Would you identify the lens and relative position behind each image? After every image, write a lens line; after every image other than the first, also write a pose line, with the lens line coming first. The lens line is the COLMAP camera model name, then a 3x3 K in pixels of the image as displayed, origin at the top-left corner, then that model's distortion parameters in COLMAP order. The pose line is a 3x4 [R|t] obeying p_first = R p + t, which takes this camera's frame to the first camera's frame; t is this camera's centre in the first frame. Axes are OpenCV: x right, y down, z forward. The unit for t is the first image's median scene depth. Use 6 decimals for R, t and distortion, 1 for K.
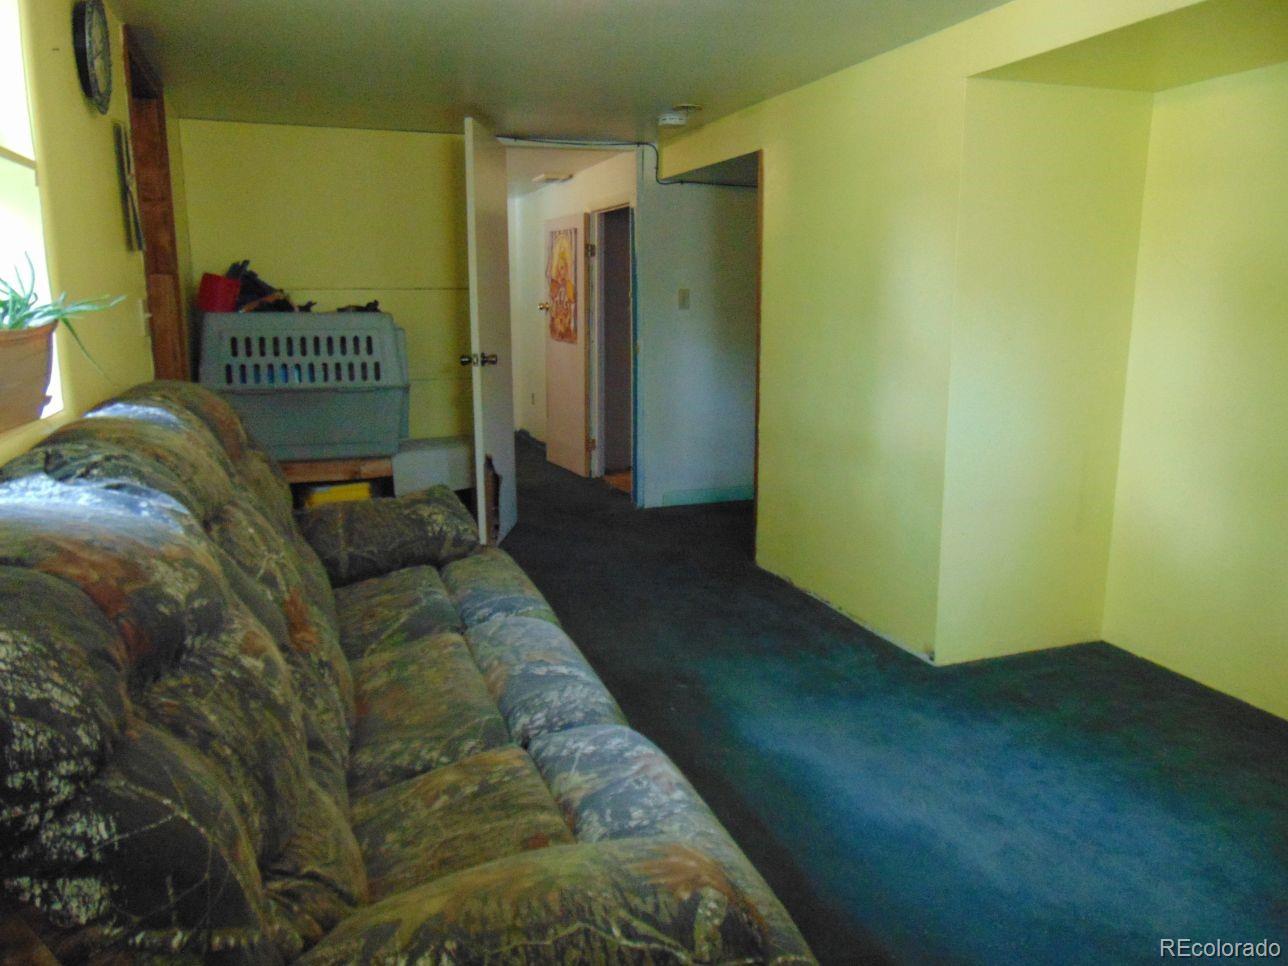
lens RADIAL K [[957.2, 0, 642.4], [0, 957.2, 480.9], [0, 0, 1]] dist [-0.003449, 0.001742]
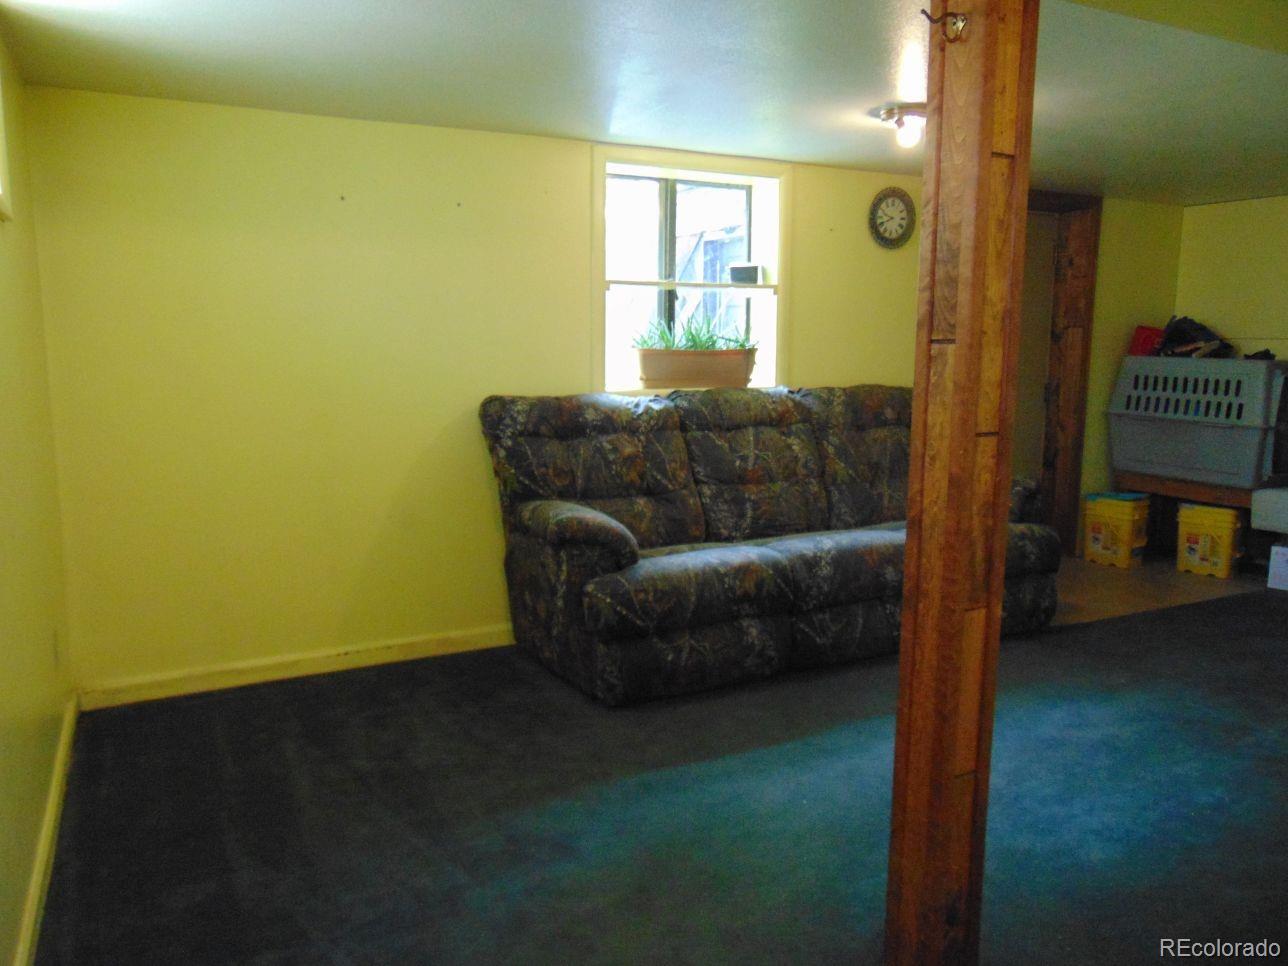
lens RADIAL K [[957.2, 0, 641.3], [0, 957.2, 483.4], [0, 0, 1]] dist [-0.003449, 0.001742]
pose [[0.153063, 0.152956, -0.976308, 0.735360], [-0.199343, 0.972419, 0.121094, -0.028378], [0.967902, 0.176085, 0.179332, 0.133529]]
